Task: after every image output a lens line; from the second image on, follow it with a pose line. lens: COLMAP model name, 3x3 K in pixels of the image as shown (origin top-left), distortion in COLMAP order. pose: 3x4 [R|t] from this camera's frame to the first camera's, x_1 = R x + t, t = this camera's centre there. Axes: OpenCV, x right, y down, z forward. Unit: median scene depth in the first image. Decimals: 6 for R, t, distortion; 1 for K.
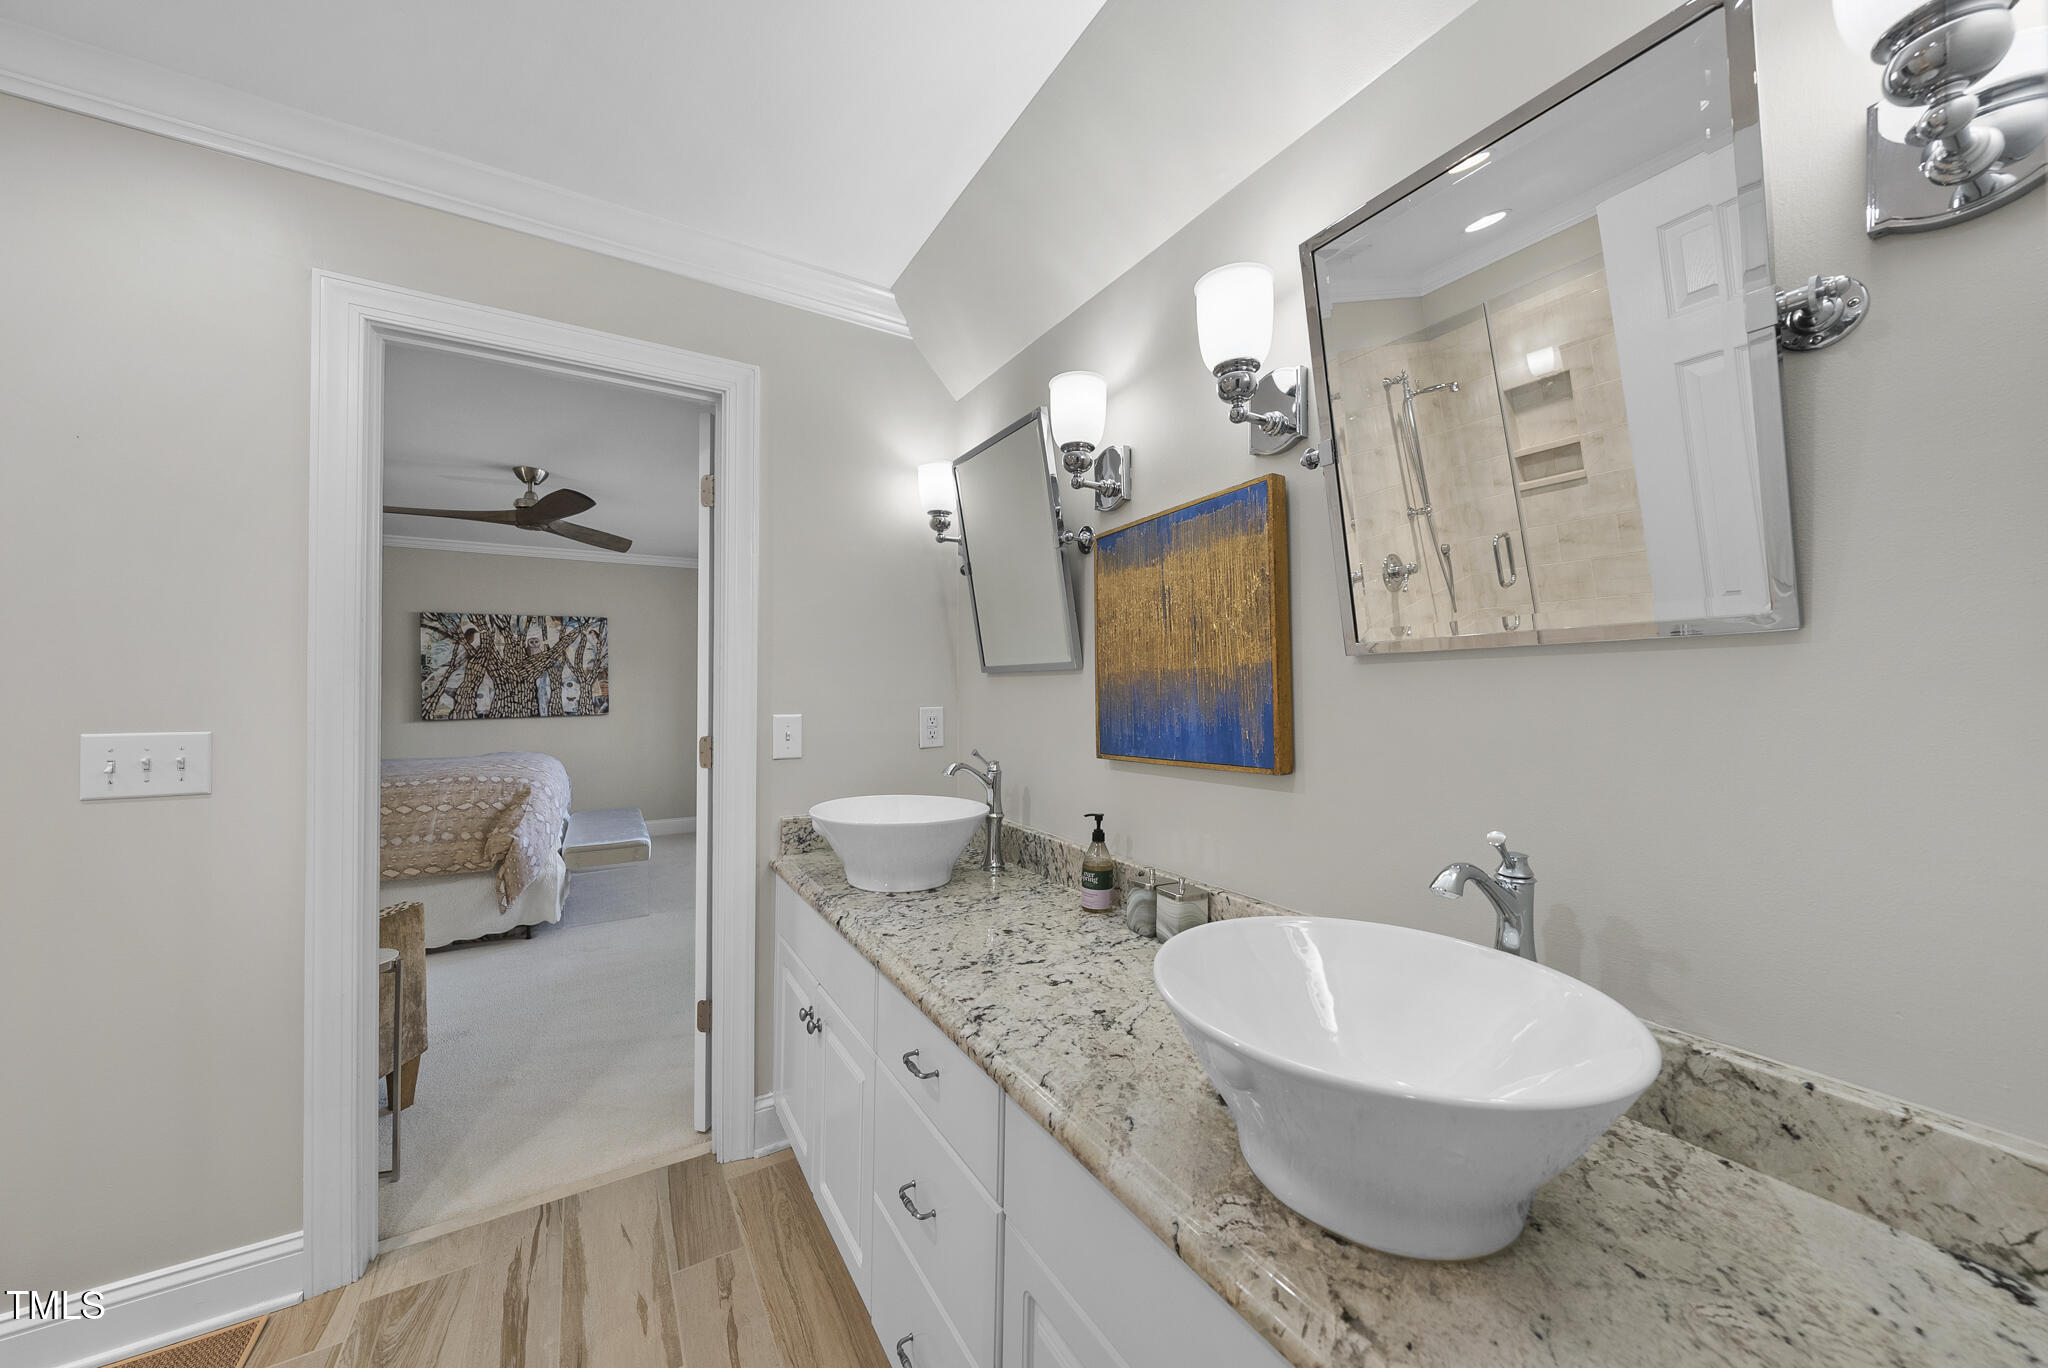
lens RADIAL K [[714.0, 0, 1028.7], [0, 714.0, 686.3], [0, 0, 1]] dist [-0.001309, 0.000330]
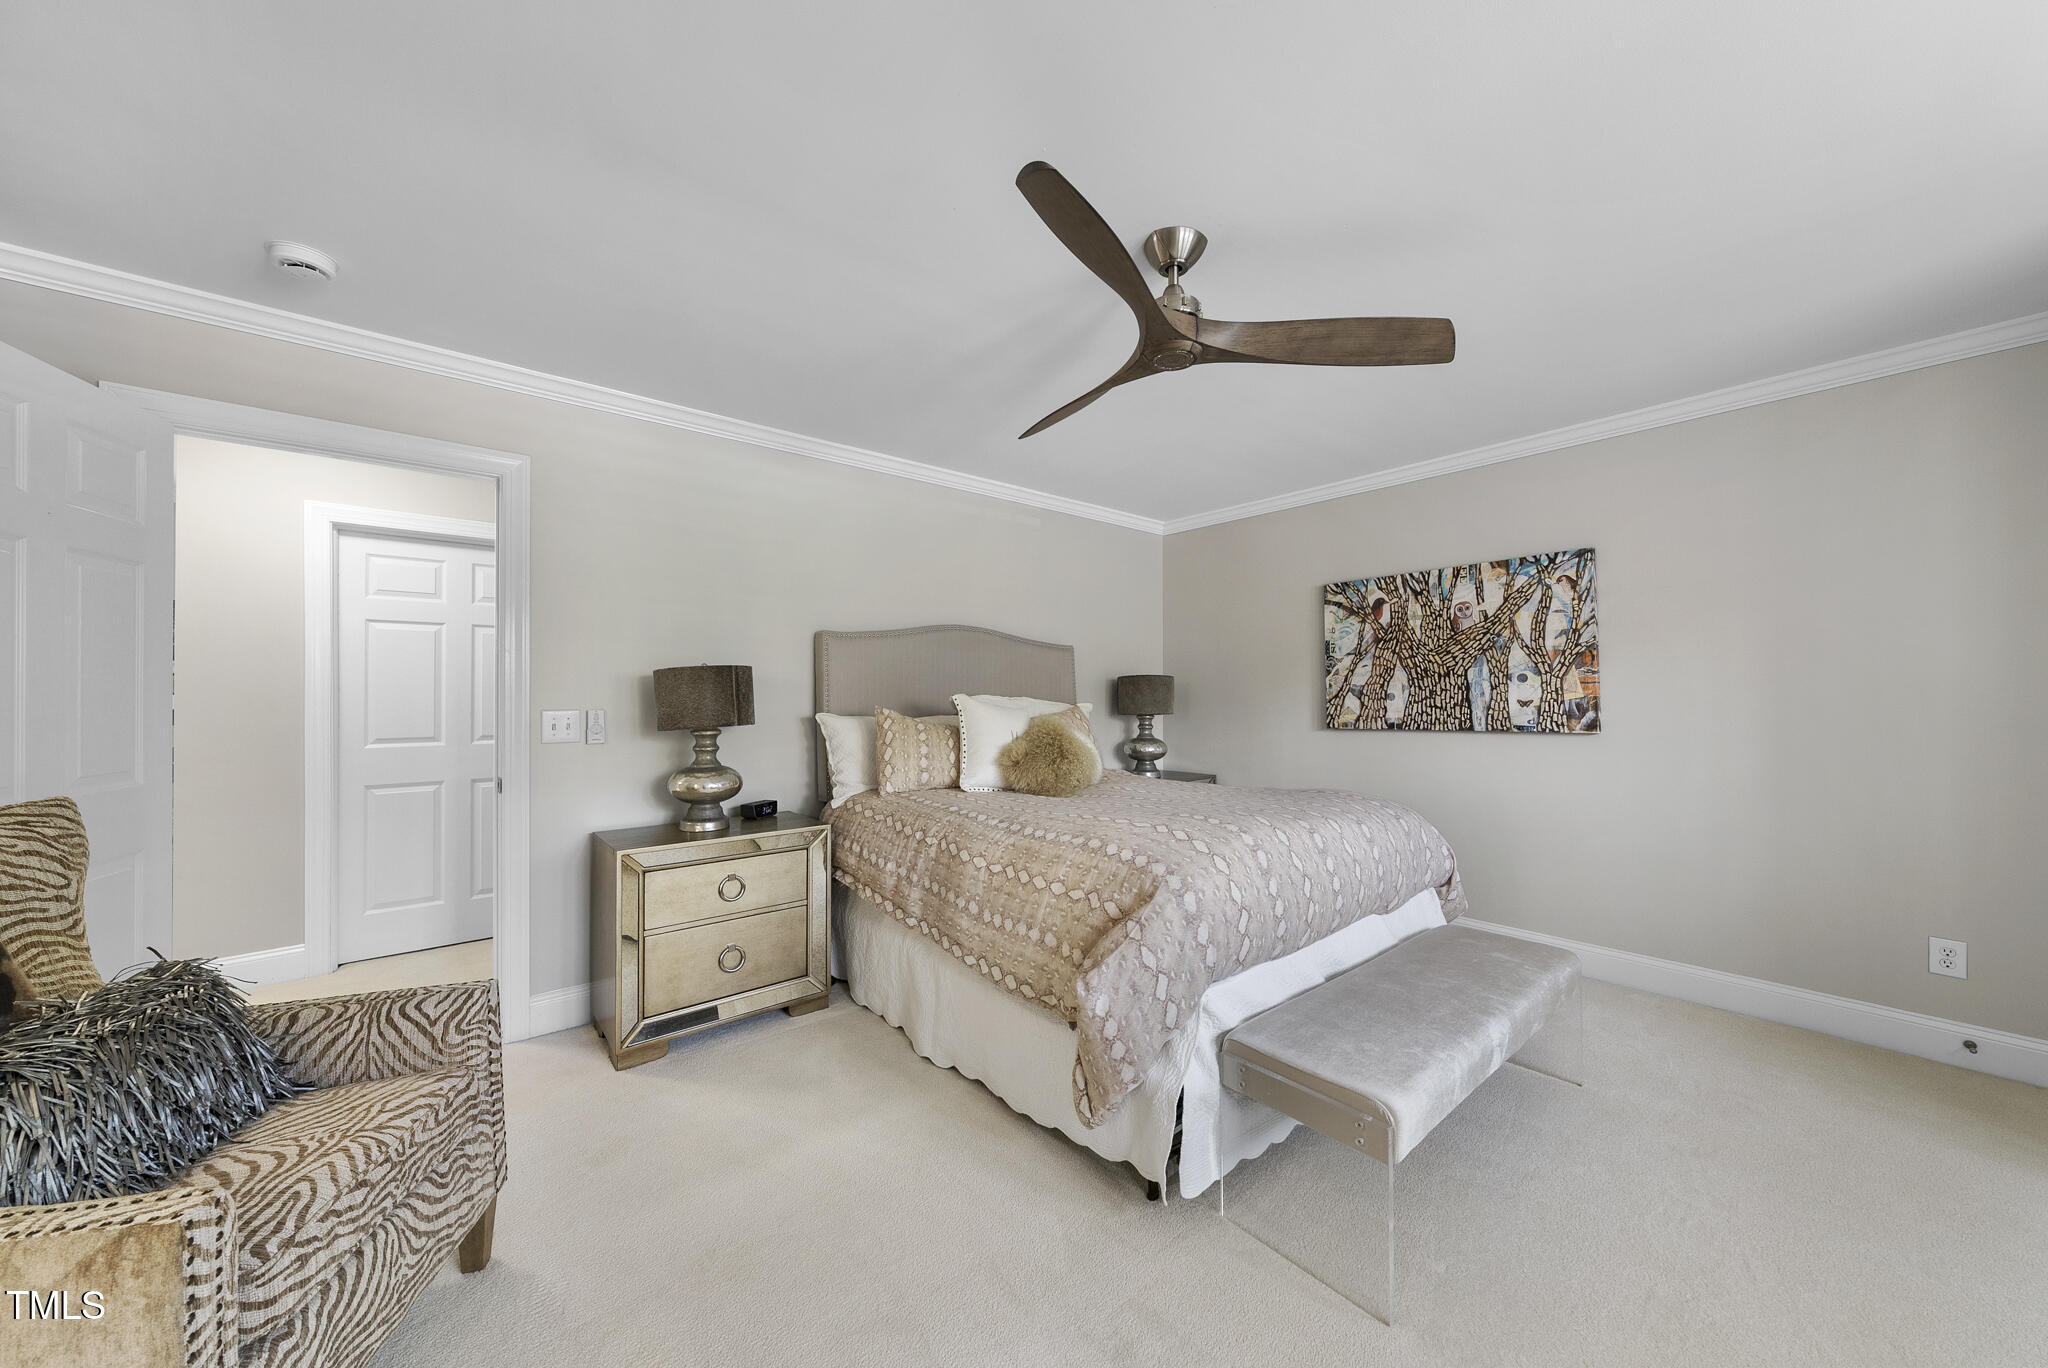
lens RADIAL K [[714.0, 0, 1028.7], [0, 714.0, 686.3], [0, 0, 1]] dist [-0.001309, 0.000330]
pose [[0.151855, -0.006755, -0.988380, -0.149800], [0.008720, 0.999947, -0.005494, 0.004480], [0.988364, -0.007785, 0.151906, 0.550297]]
